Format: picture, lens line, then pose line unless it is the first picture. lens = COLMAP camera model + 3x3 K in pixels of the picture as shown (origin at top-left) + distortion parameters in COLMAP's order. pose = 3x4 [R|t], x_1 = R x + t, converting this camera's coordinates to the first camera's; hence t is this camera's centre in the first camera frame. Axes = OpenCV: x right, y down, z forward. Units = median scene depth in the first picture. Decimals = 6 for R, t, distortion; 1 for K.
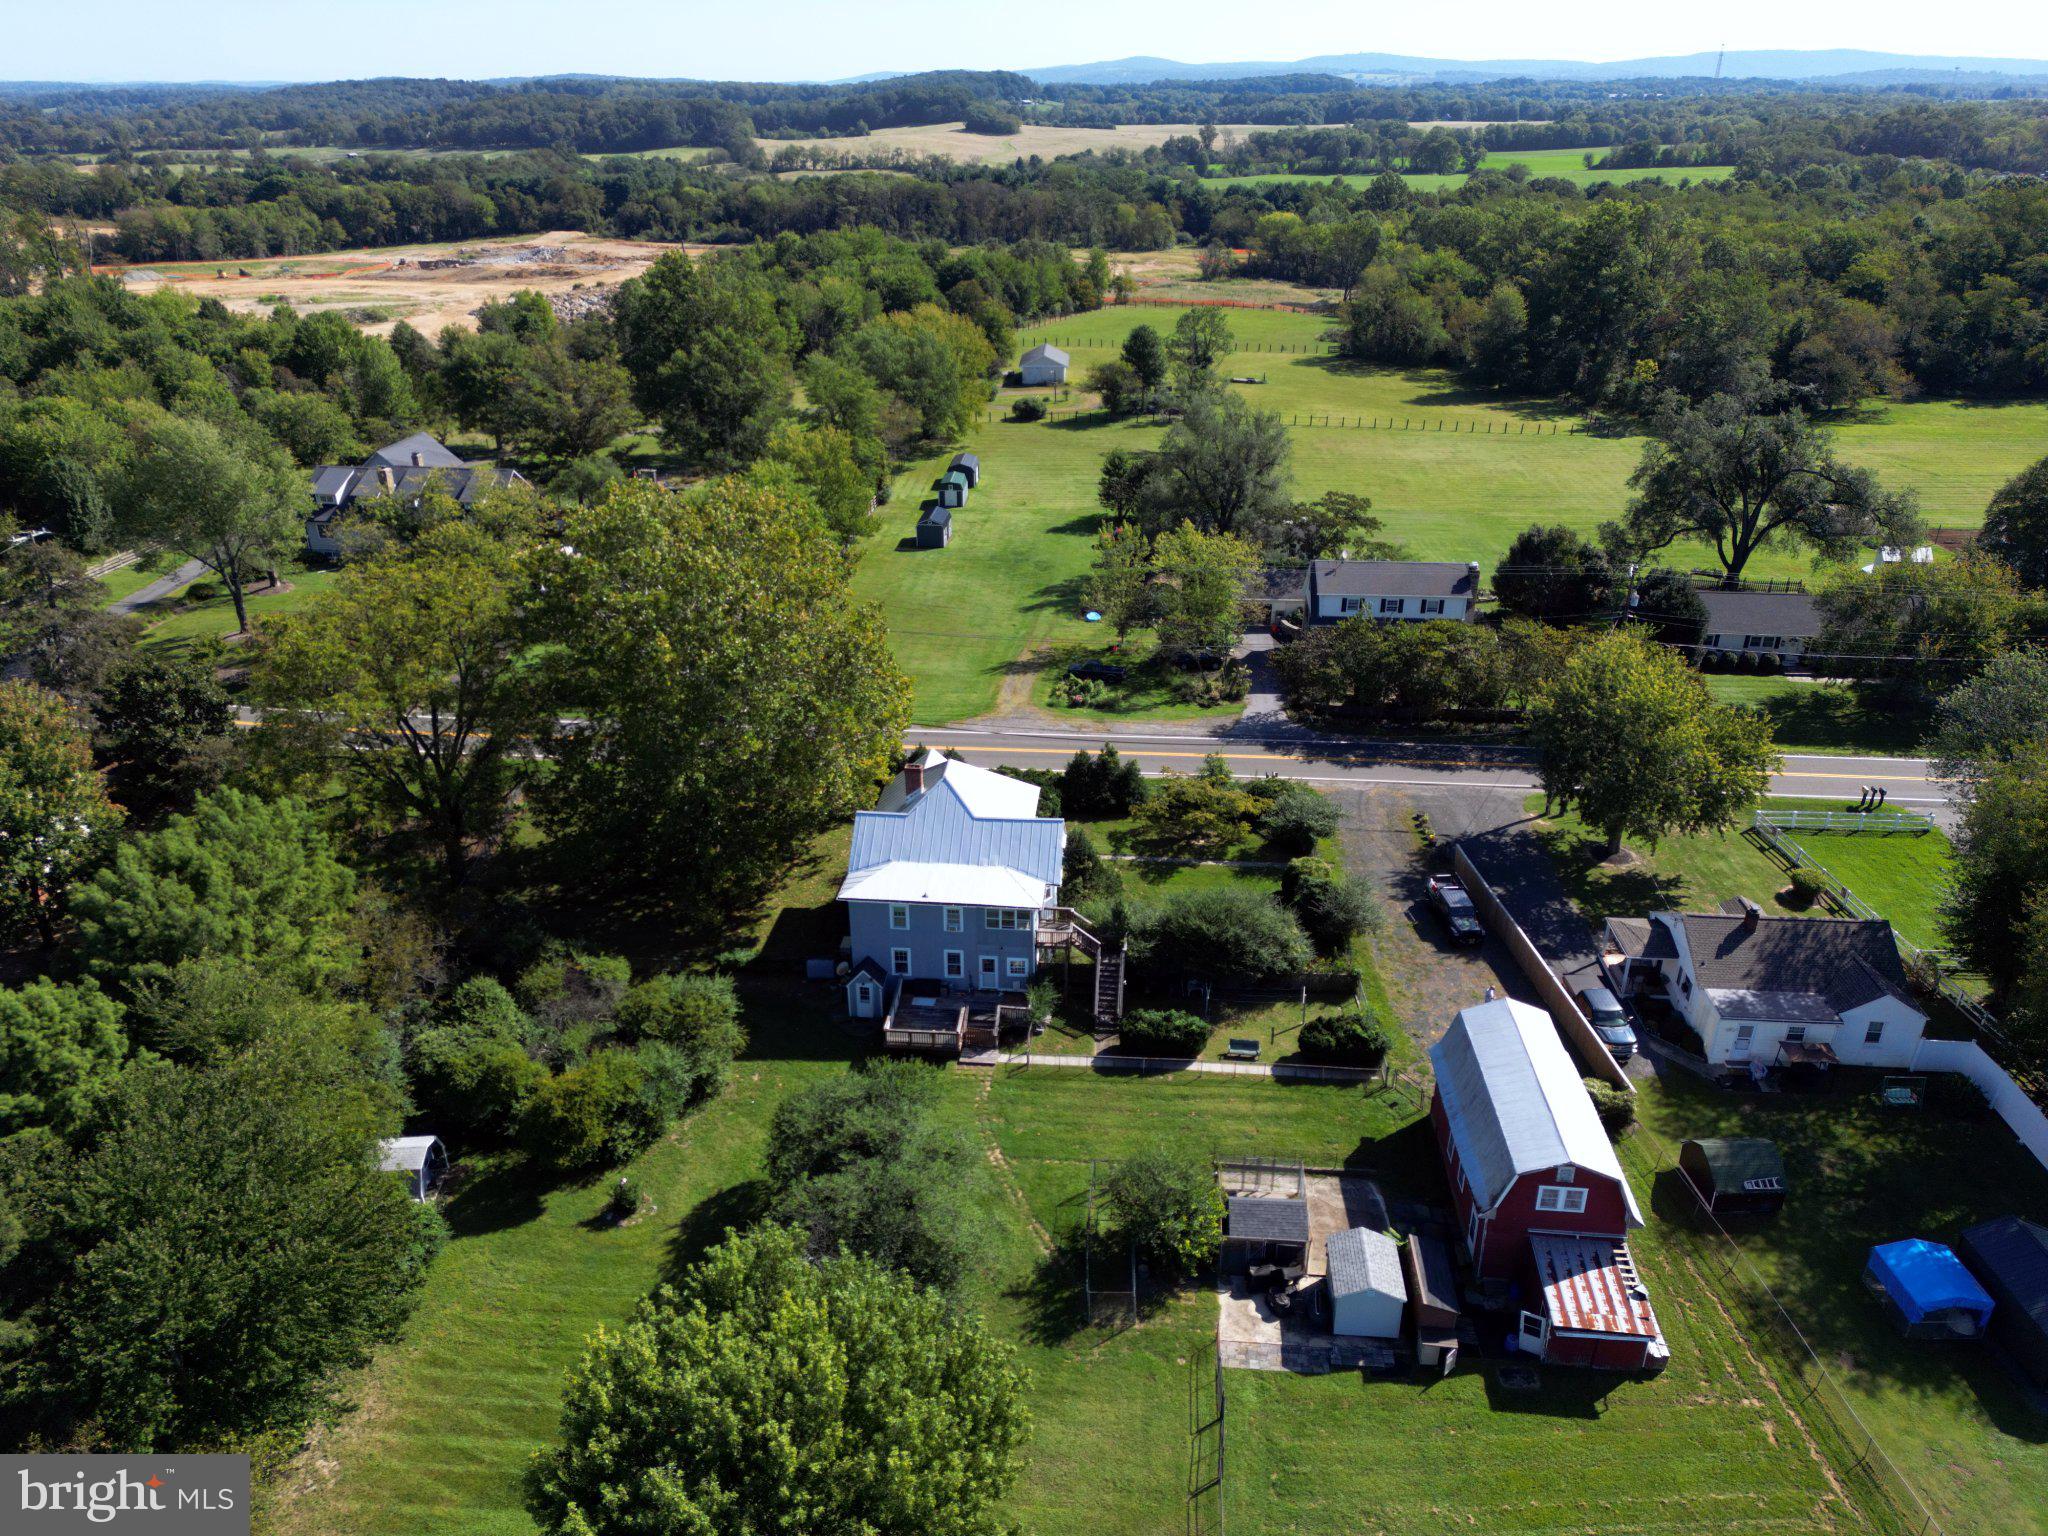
lens RADIAL K [[1422.4, 0, 1018.3], [0, 1422.4, 768.9], [0, 0, 1]] dist [0.081564, -0.082050]
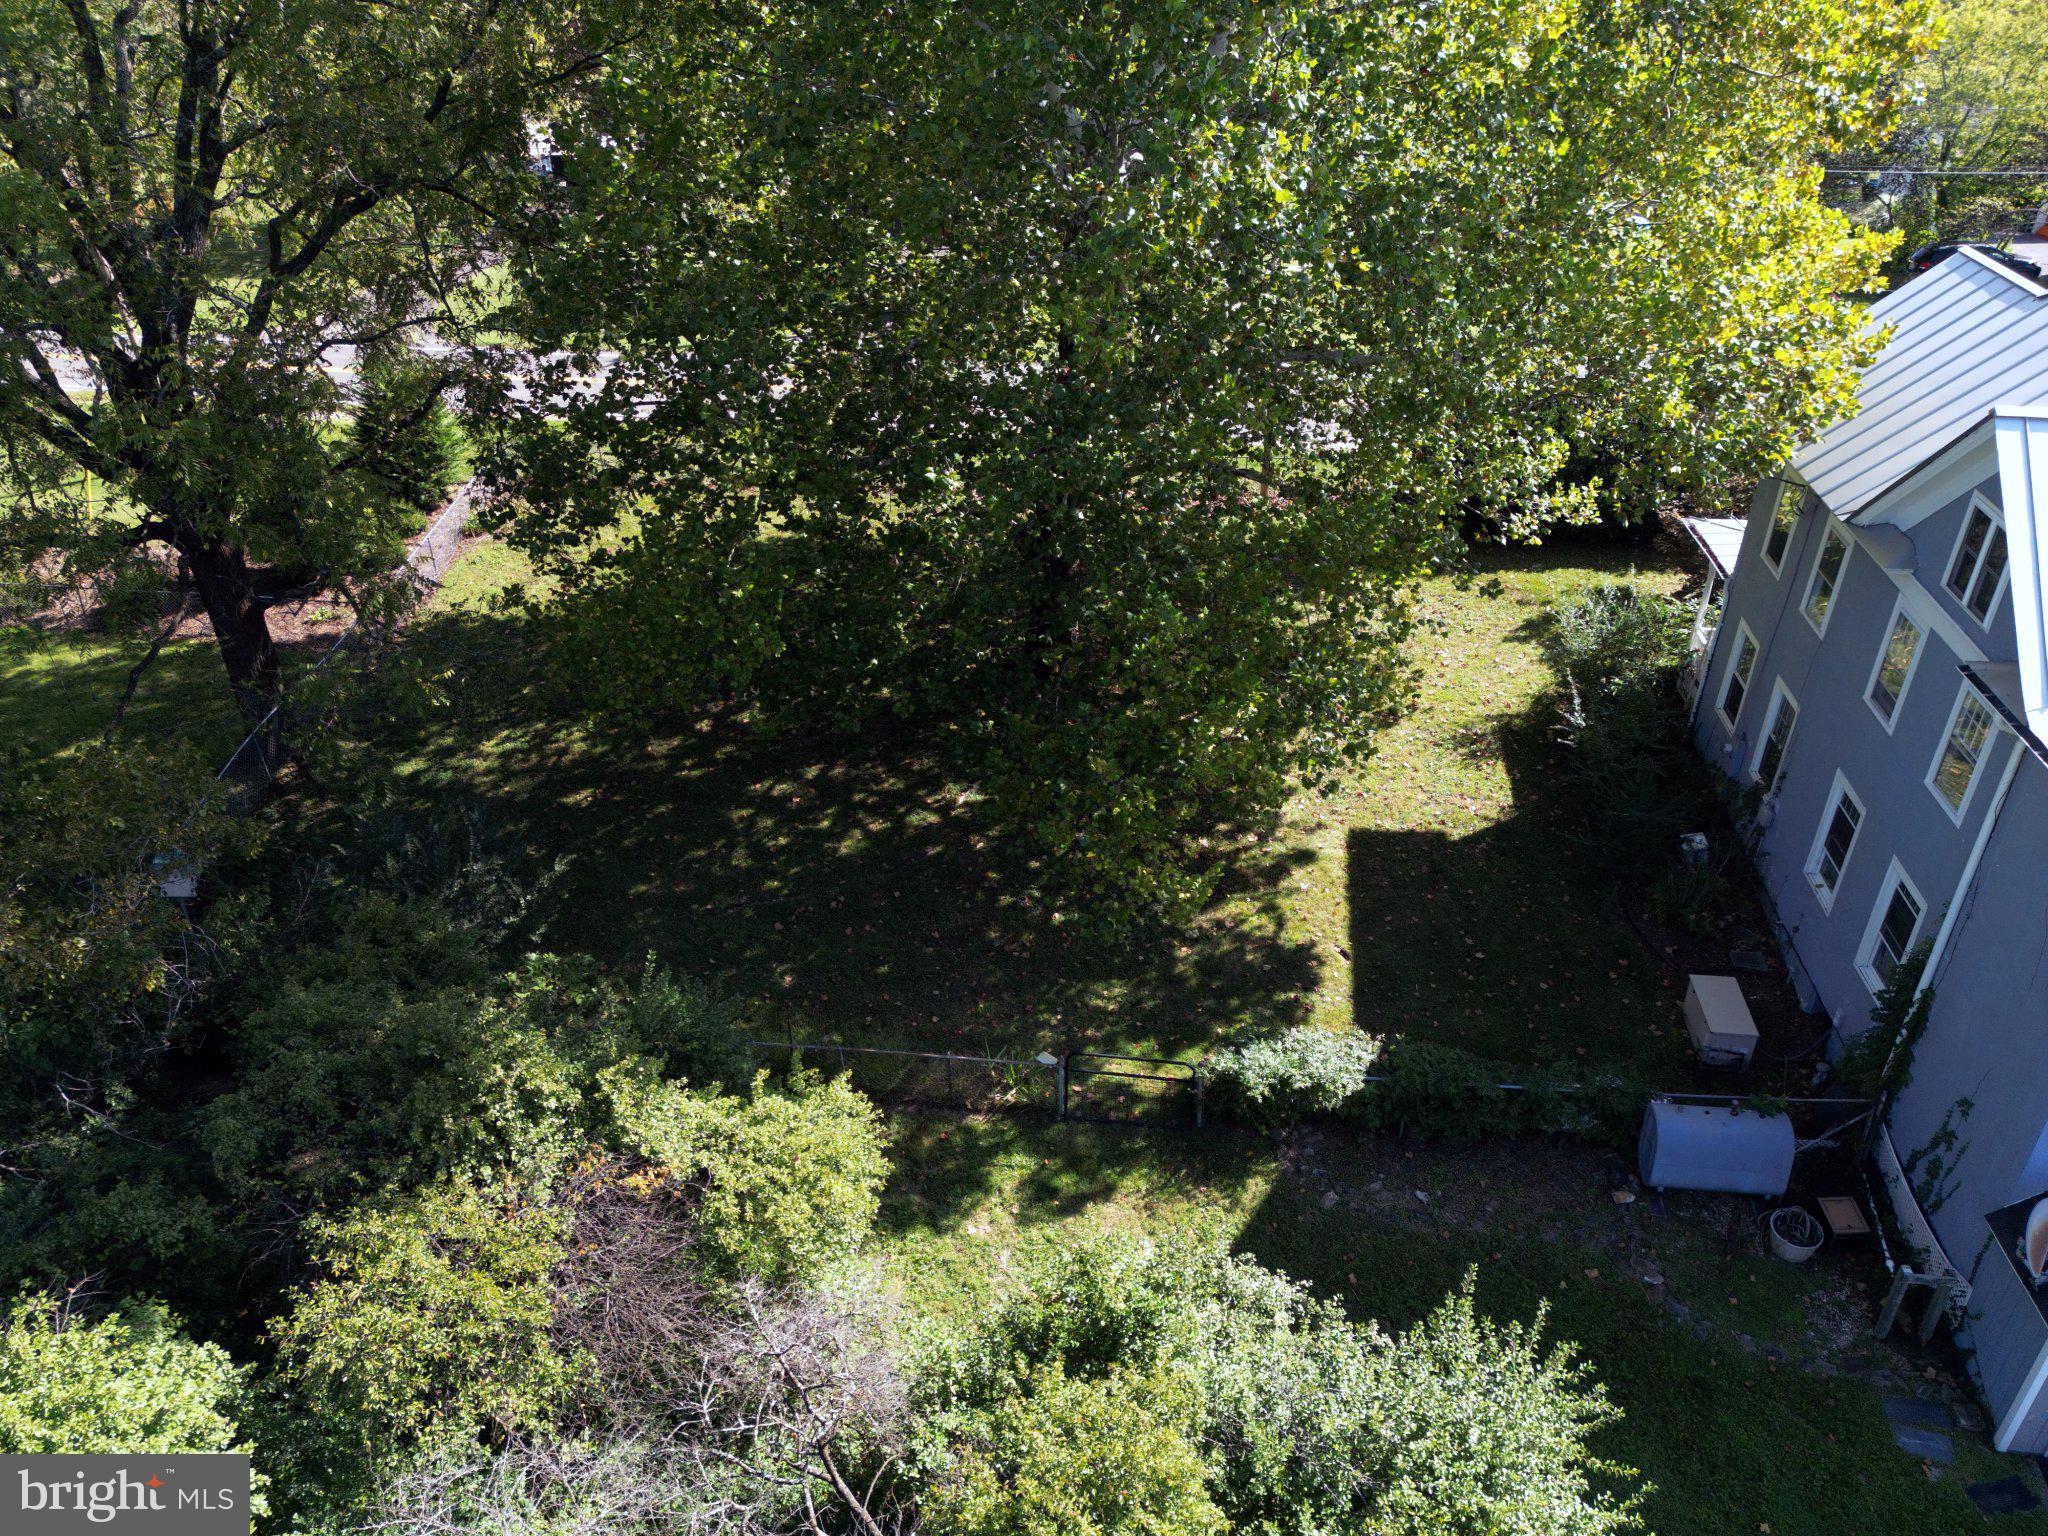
lens RADIAL K [[1451.2, 0, 998.1], [0, 1451.2, 767.0], [0, 0, 1]] dist [0.025805, -0.004210]
pose [[0.998309, 0.026310, -0.051838, -0.249153], [-0.020569, 0.993903, 0.108318, 0.062144], [0.054372, -0.107069, 0.992764, 0.810218]]
